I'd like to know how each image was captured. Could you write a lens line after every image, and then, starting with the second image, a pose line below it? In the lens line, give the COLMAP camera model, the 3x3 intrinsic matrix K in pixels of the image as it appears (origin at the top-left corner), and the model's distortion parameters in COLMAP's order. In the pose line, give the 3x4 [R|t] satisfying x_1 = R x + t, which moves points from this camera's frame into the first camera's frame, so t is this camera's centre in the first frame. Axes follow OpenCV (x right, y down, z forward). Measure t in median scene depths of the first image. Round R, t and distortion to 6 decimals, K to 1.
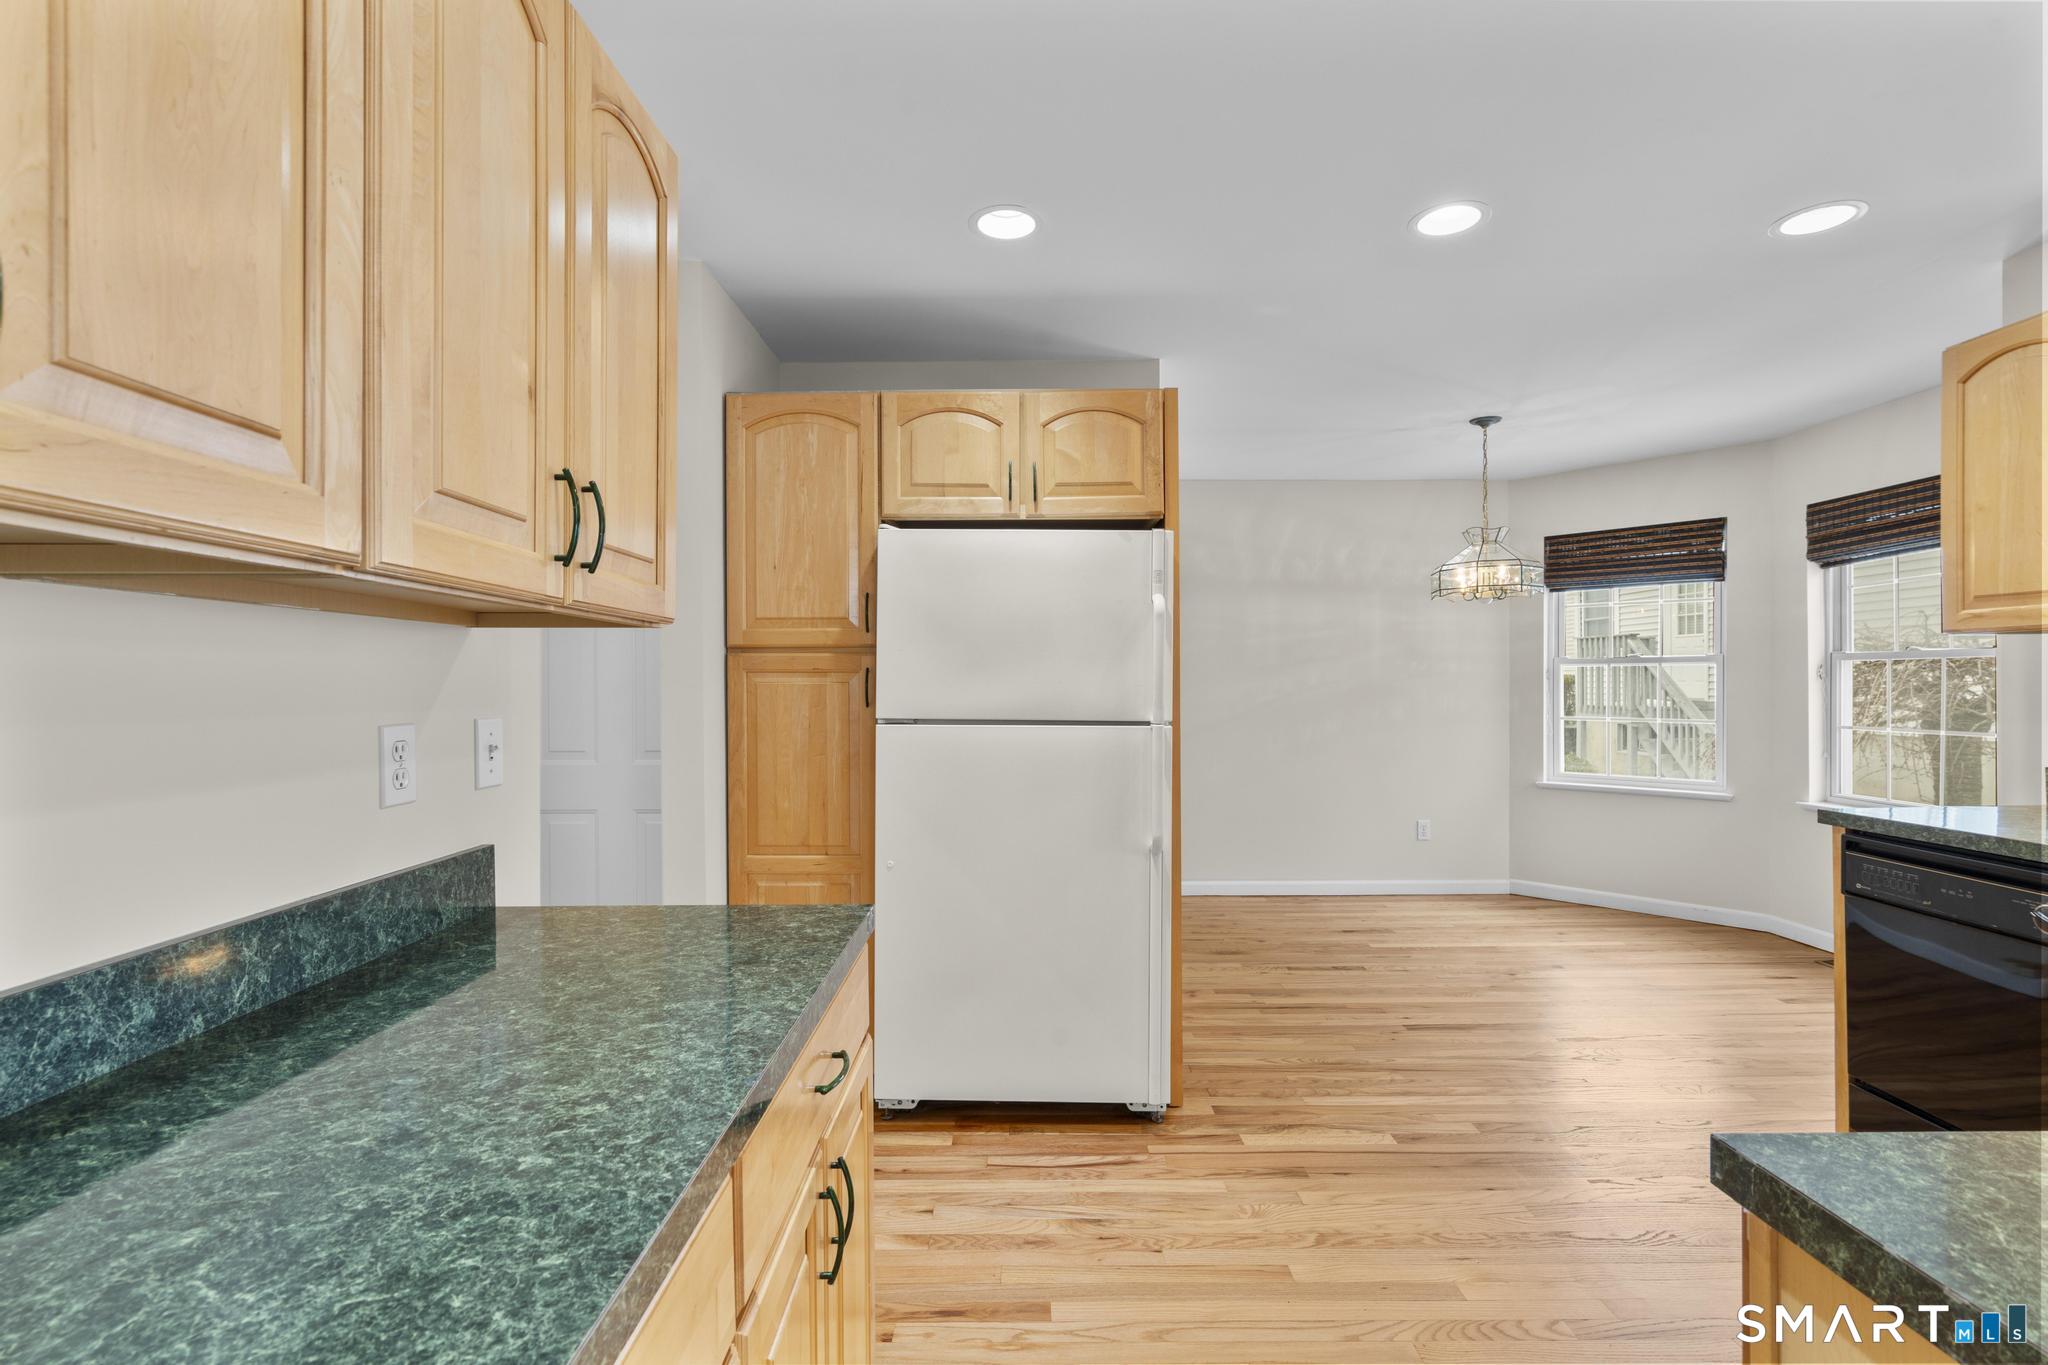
lens RADIAL K [[932.5, 0, 1020.0], [0, 932.5, 682.1], [0, 0, 1]] dist [-0.001533, 0.001132]
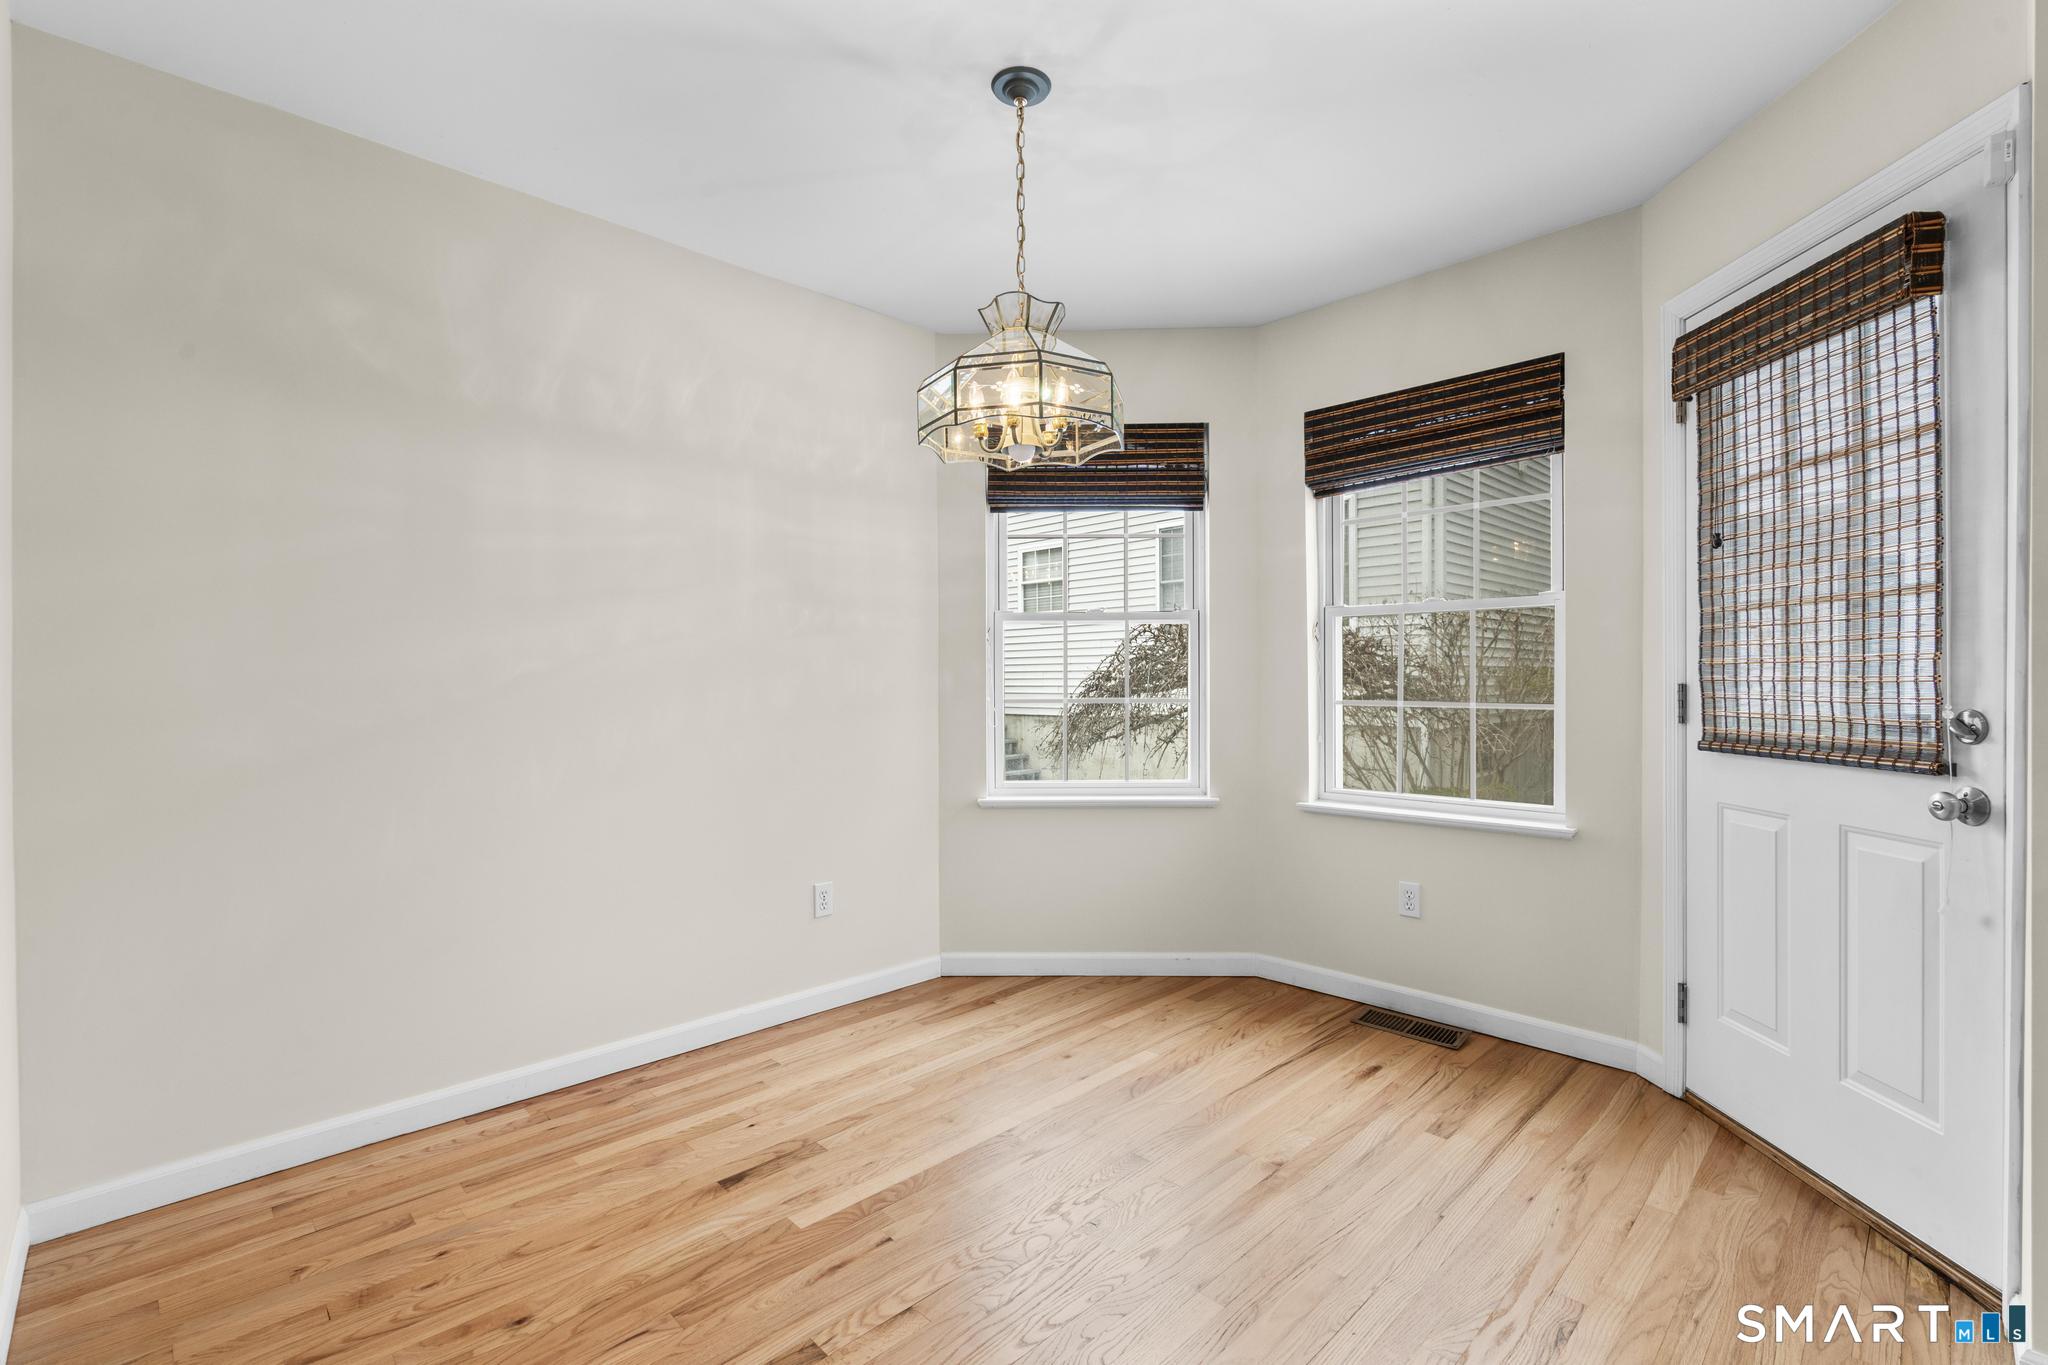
lens RADIAL K [[912.9, 0, 1020.1], [0, 912.9, 685.5], [0, 0, 1]] dist [-0.005539, 0.001756]
pose [[0.716406, -0.004258, 0.697671, 0.158123], [0.000162, 0.999982, 0.005937, 0.029305], [-0.697684, -0.004140, 0.716394, 0.634402]]
